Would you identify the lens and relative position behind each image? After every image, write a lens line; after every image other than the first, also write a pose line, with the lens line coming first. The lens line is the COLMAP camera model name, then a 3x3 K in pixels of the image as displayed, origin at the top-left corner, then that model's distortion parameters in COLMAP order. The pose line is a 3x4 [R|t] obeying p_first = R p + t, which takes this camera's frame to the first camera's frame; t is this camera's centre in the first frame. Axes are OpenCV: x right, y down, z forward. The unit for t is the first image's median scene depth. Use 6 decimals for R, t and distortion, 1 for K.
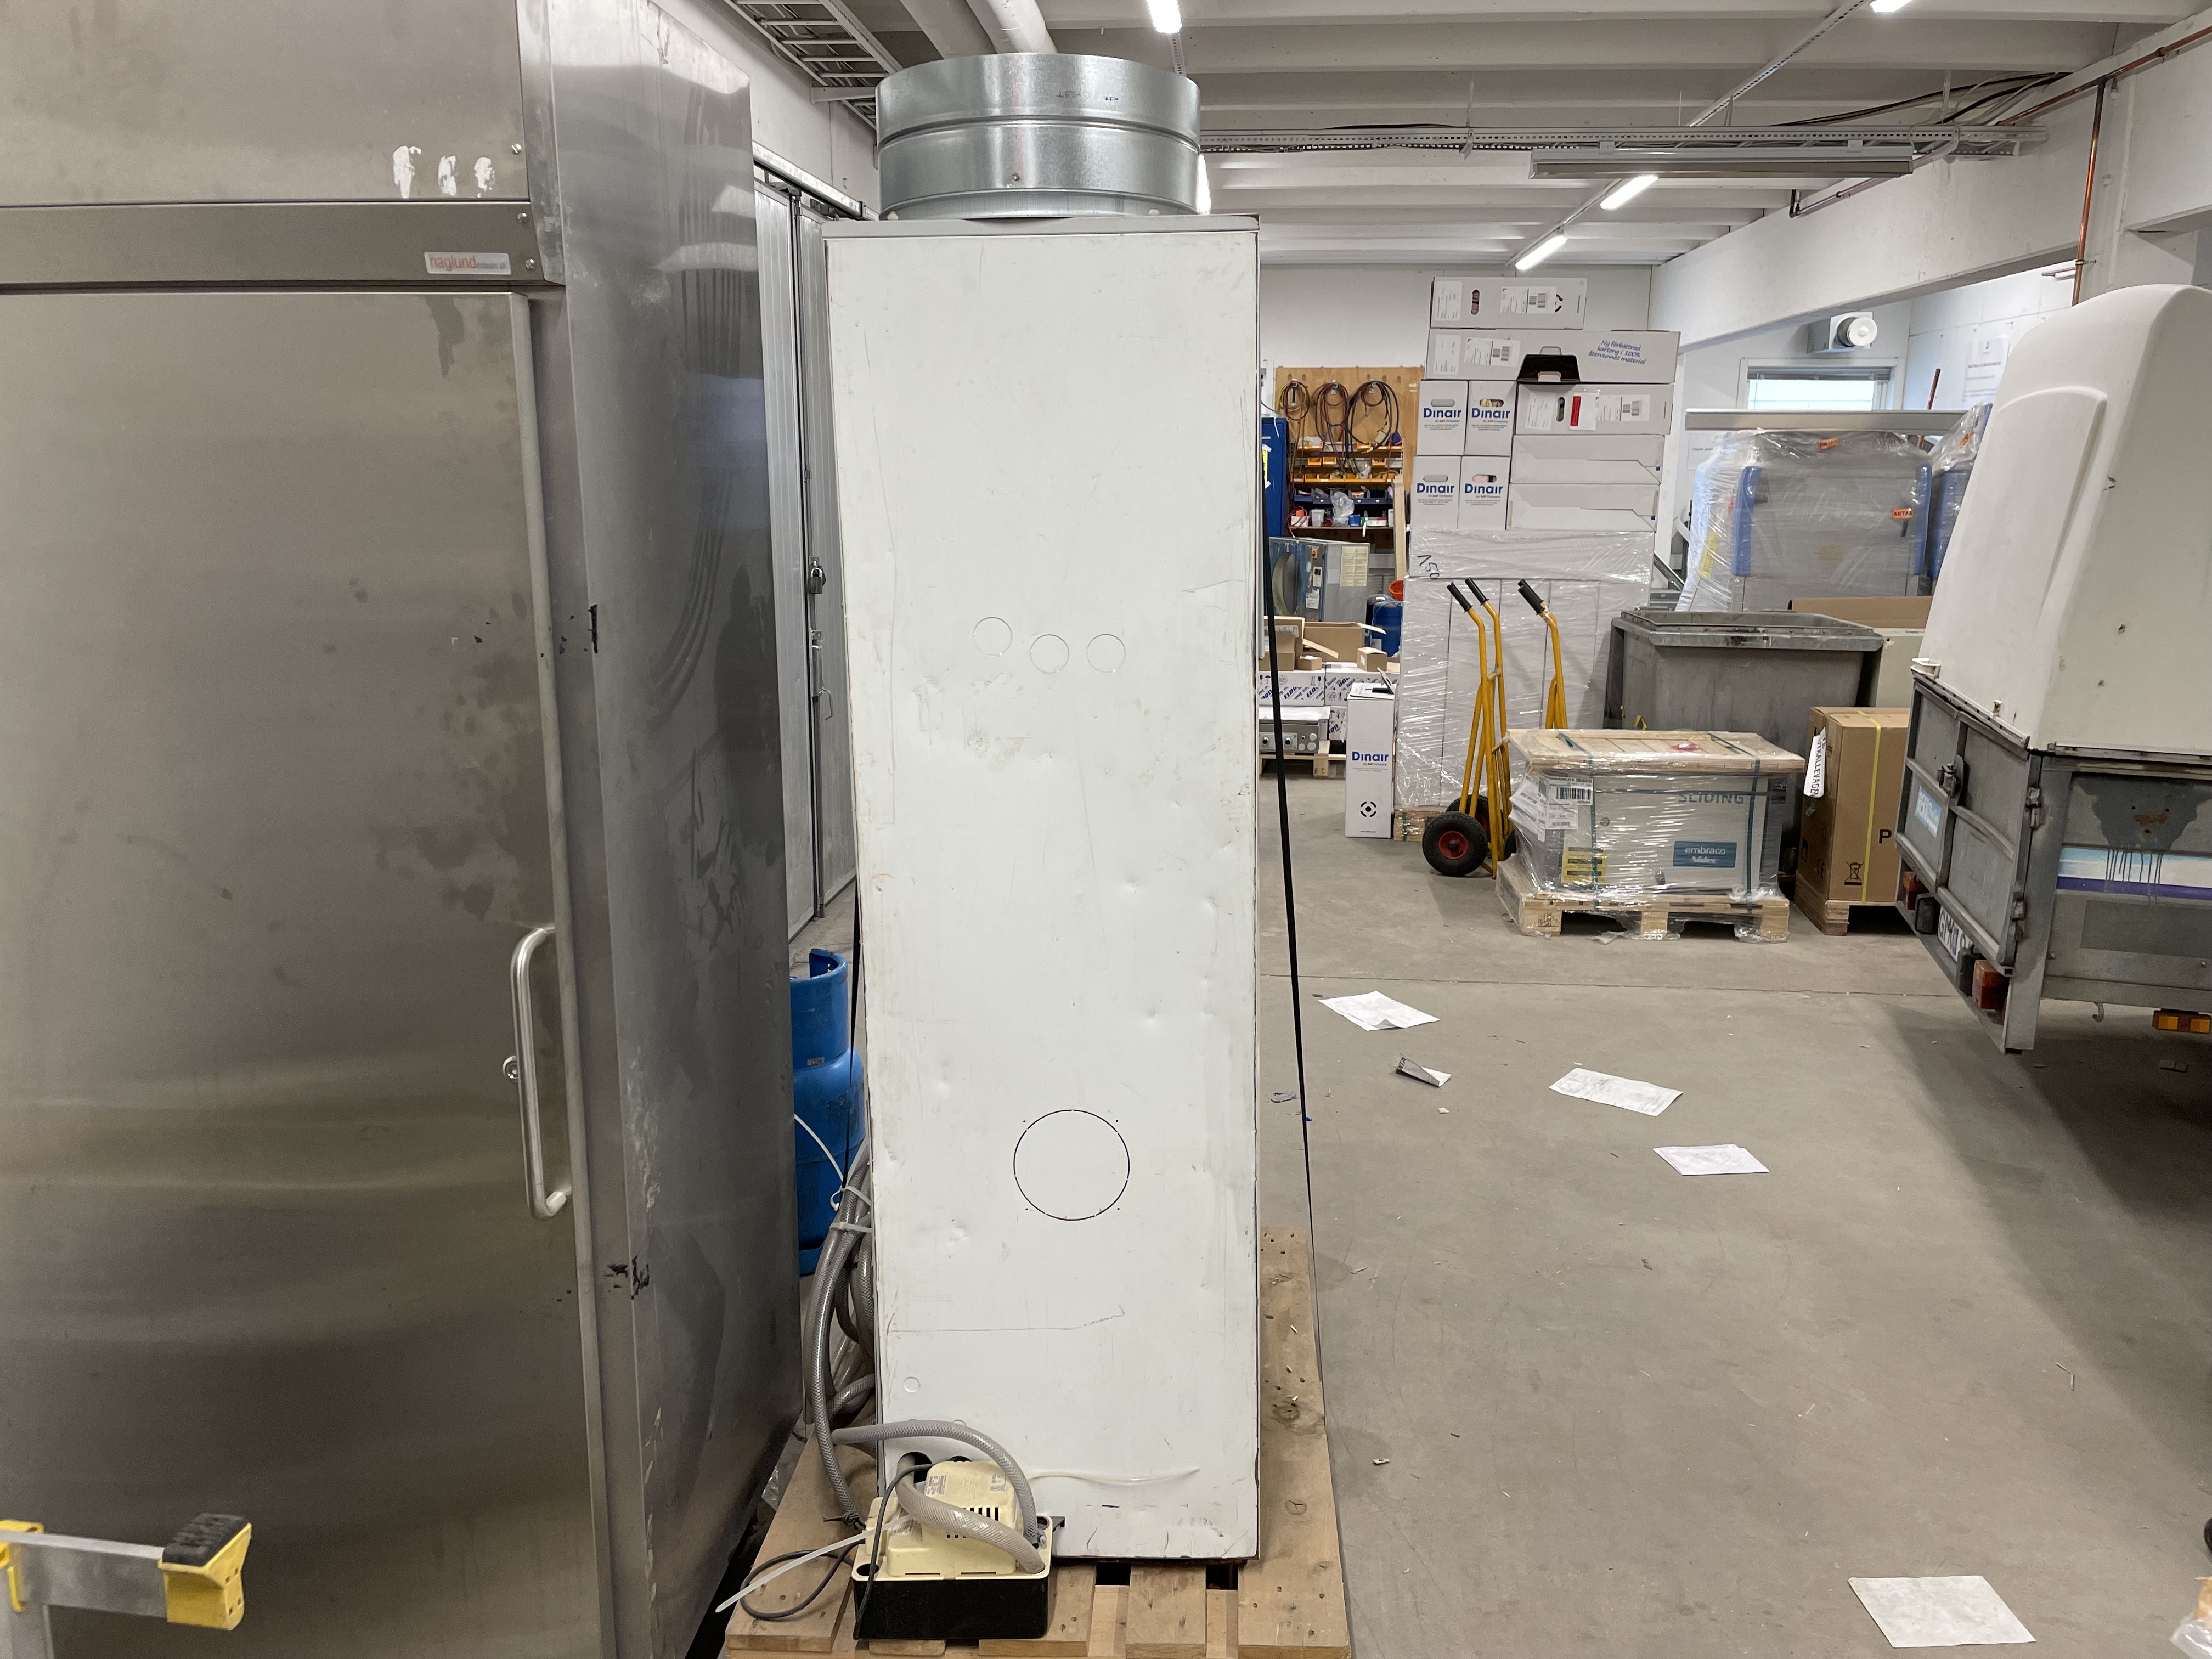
lens RADIAL K [[1660.8, 0, 1106.0], [0, 1660.8, 829.5], [0, 0, 1]] dist [0.070071, -0.162318]
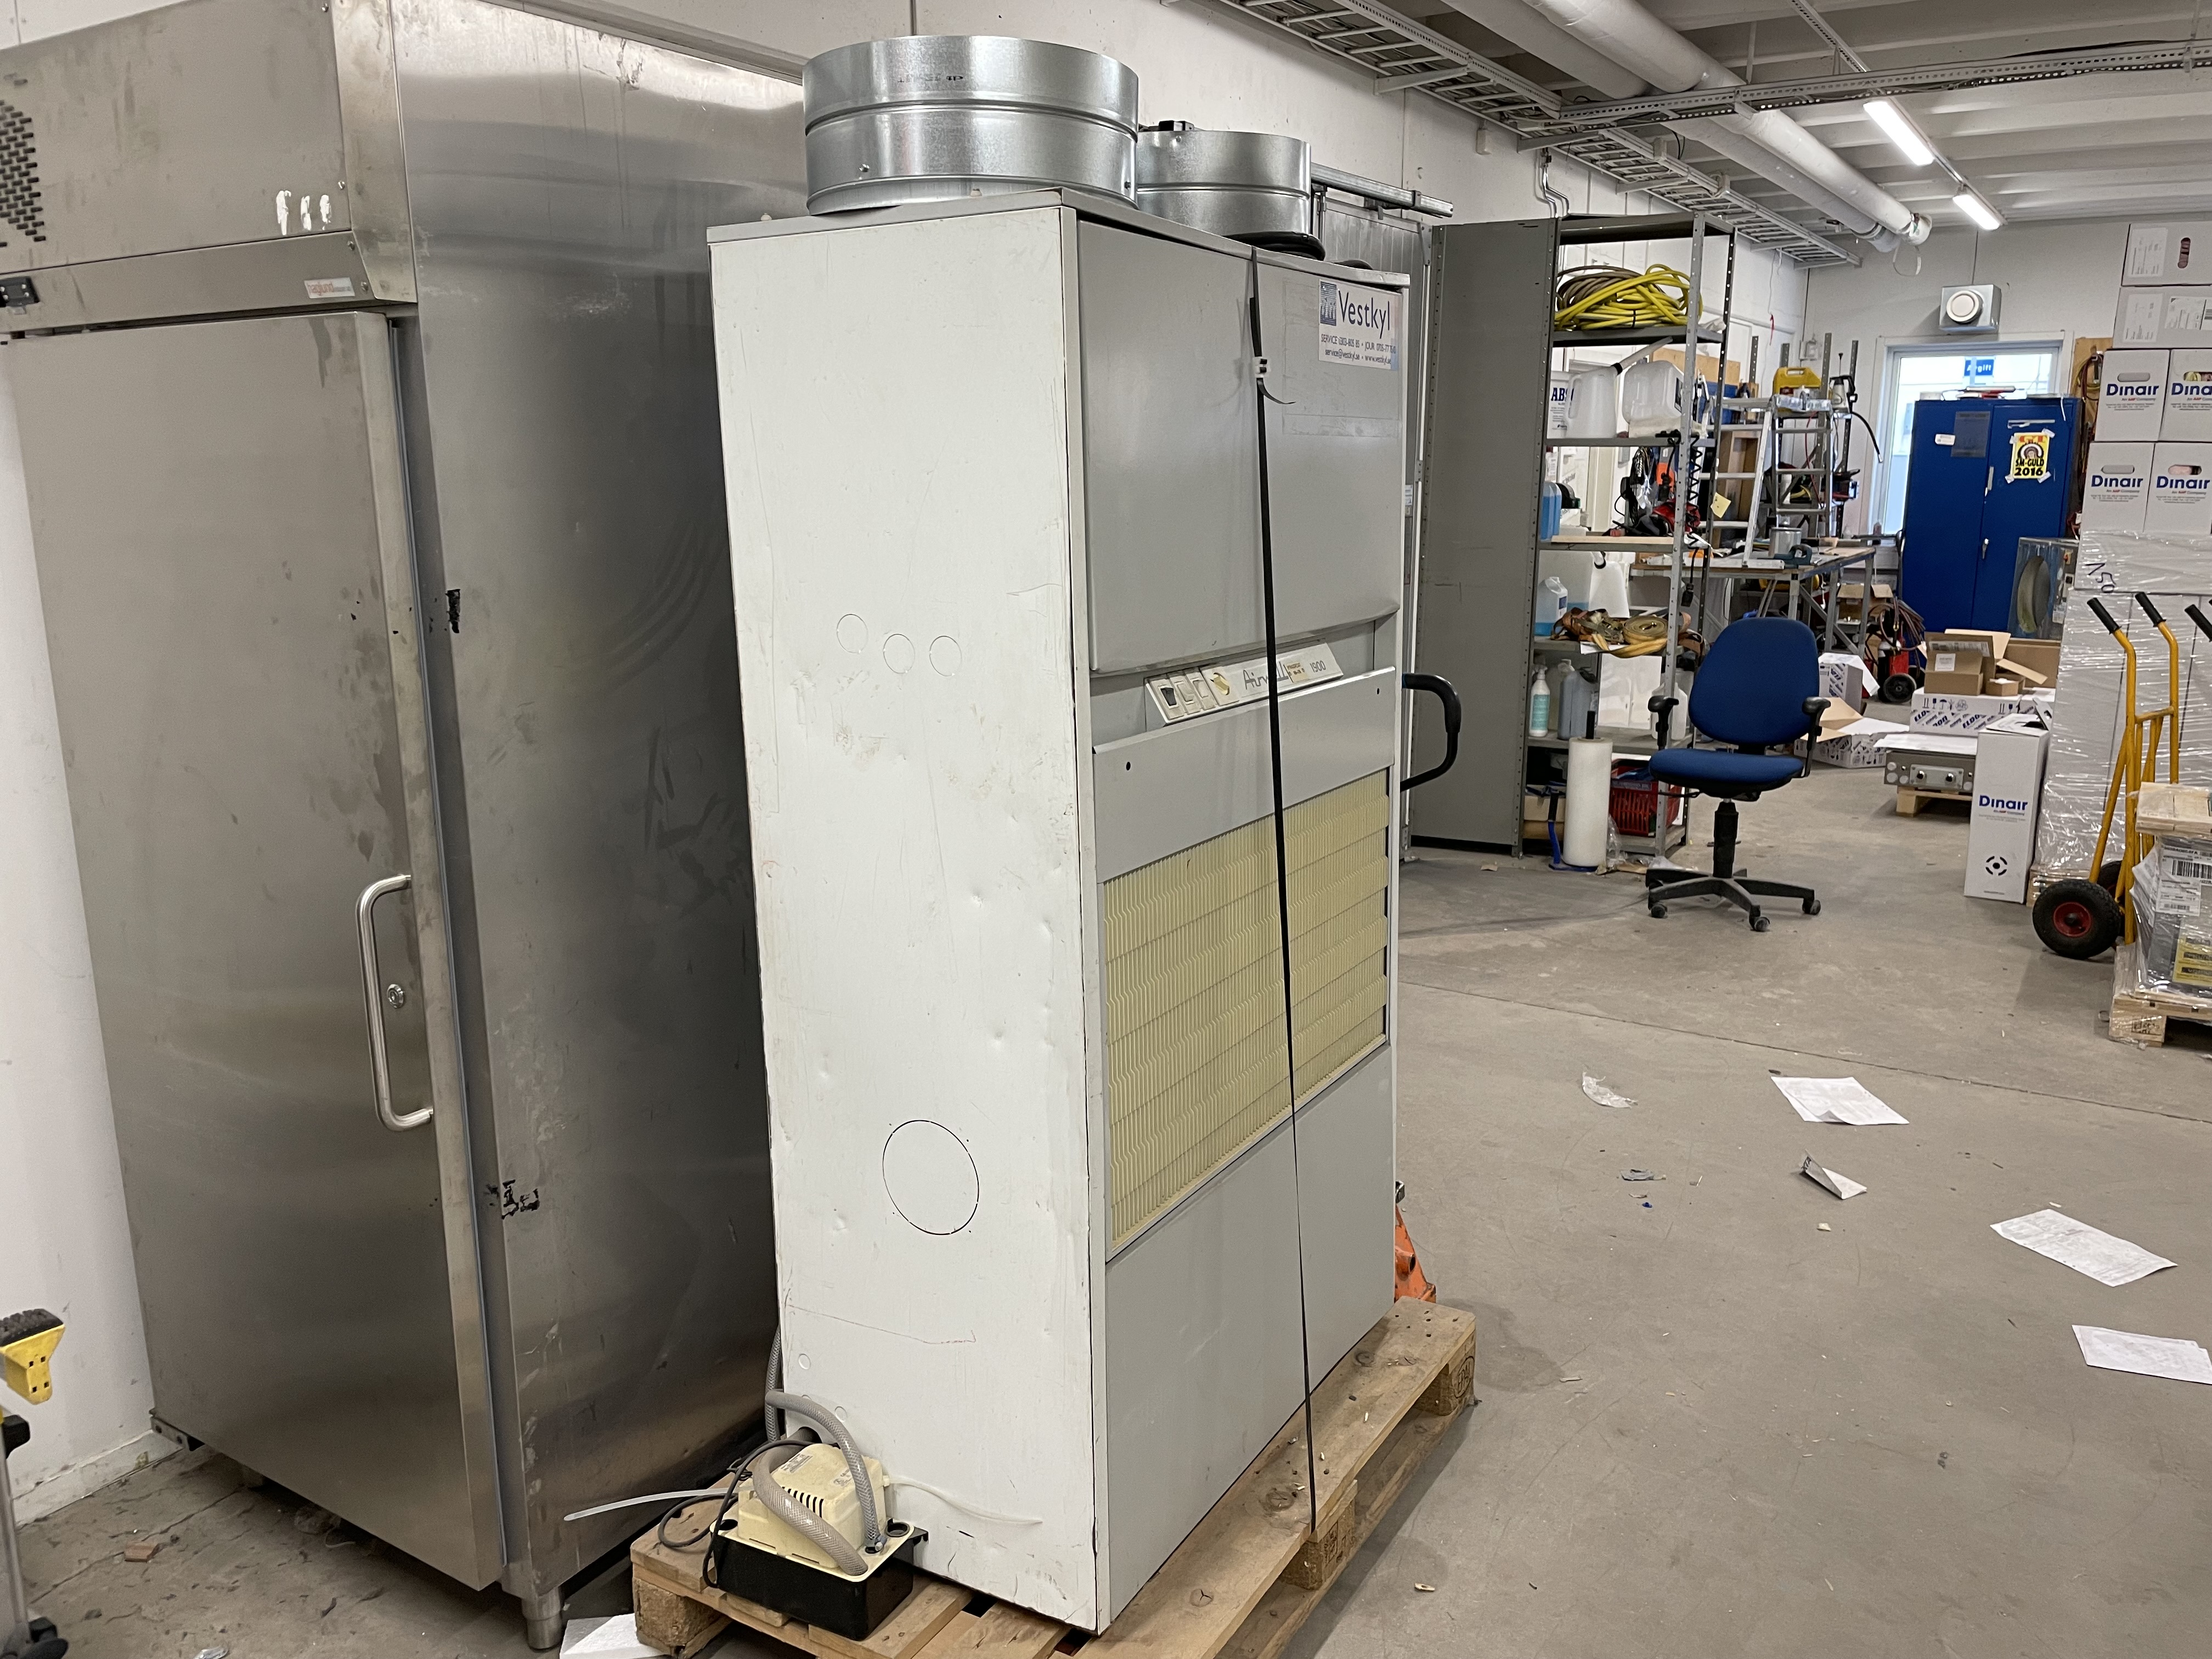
lens RADIAL K [[1664.9, 0, 1145.7], [0, 1664.9, 842.2], [0, 0, 1]] dist [0.077174, -0.136177]
pose [[0.886195, 0.096147, -0.453227, 0.514051], [-0.091766, 0.995276, 0.031705, -0.036996], [0.454134, 0.013494, 0.890831, 0.177222]]
